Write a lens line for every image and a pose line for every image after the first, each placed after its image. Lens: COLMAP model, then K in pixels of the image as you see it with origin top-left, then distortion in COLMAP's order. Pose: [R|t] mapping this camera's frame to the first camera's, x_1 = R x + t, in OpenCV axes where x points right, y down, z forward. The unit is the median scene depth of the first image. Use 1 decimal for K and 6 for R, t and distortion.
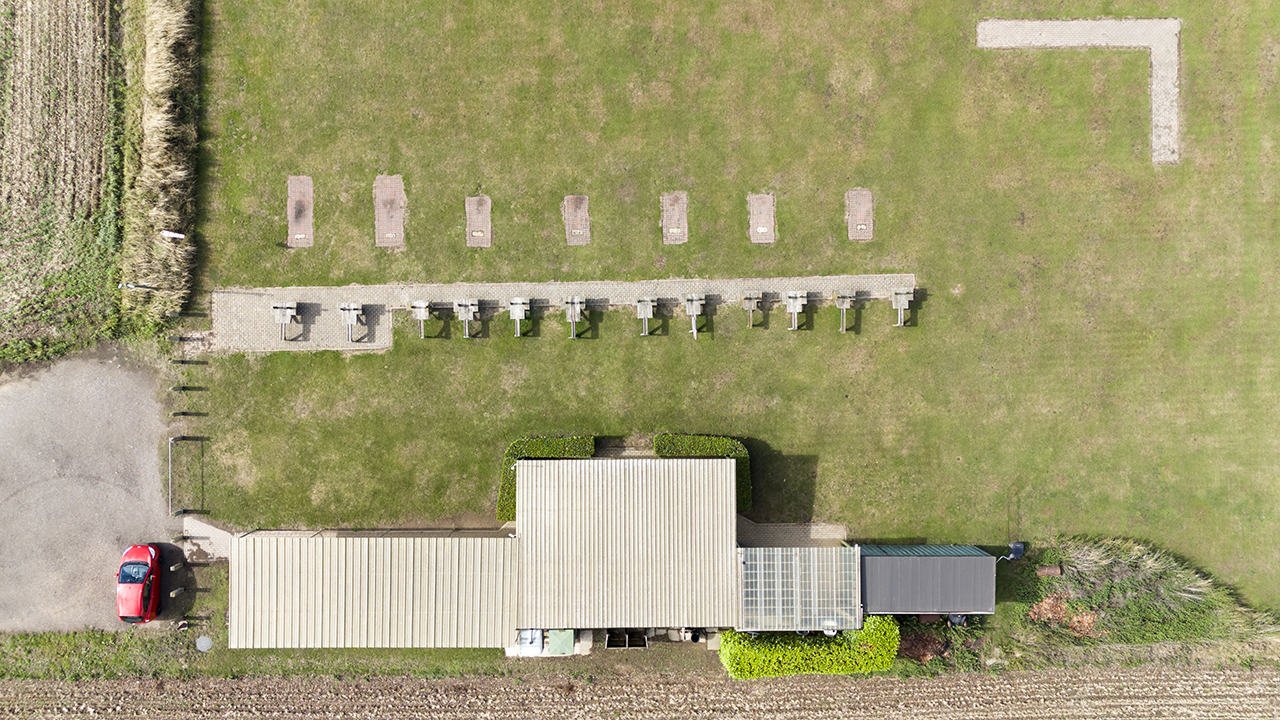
lens RADIAL K [[927.2, 0, 638.0], [0, 927.2, 358.6], [0, 0, 1]] dist [0.001179, -0.001201]
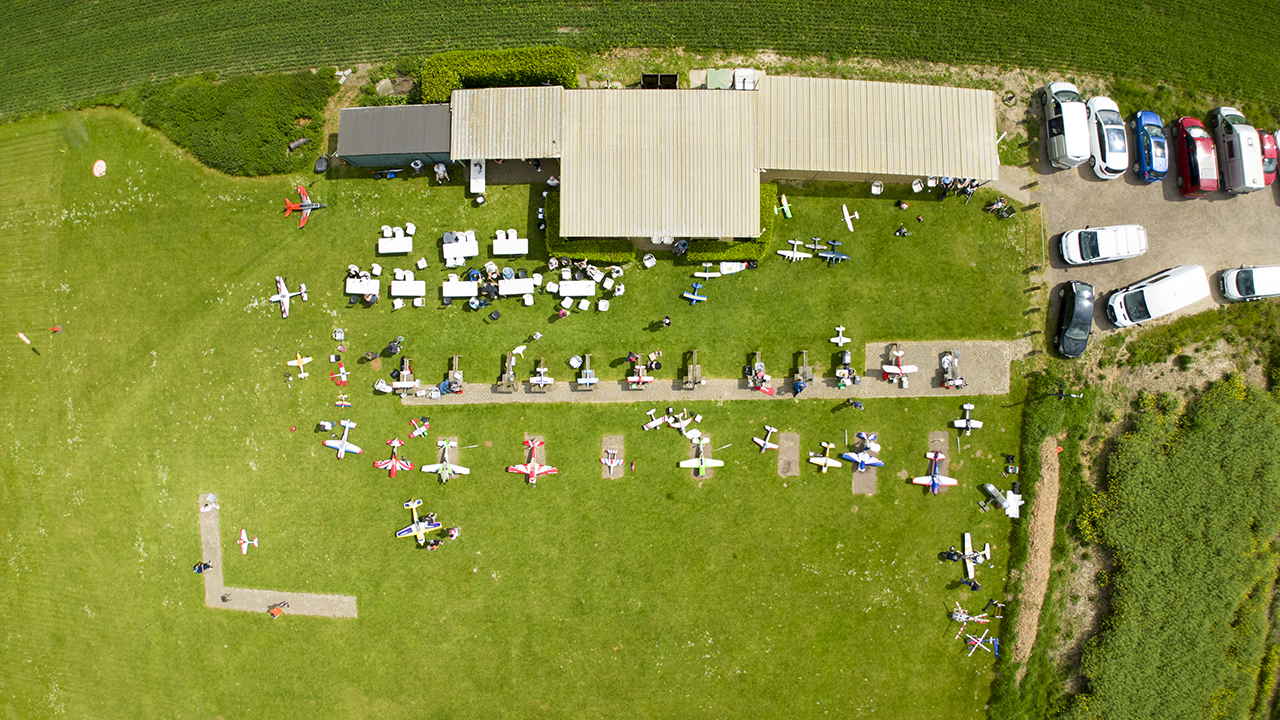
lens RADIAL K [[903.4, 0, 639.4], [0, 903.4, 359.3], [0, 0, 1]] dist [0.002112, 0.000189]
pose [[-0.999917, -0.009368, 0.008898, -0.000285], [0.009034, -0.999278, -0.036907, 0.005675], [0.009238, -0.036823, 0.999279, -0.100831]]
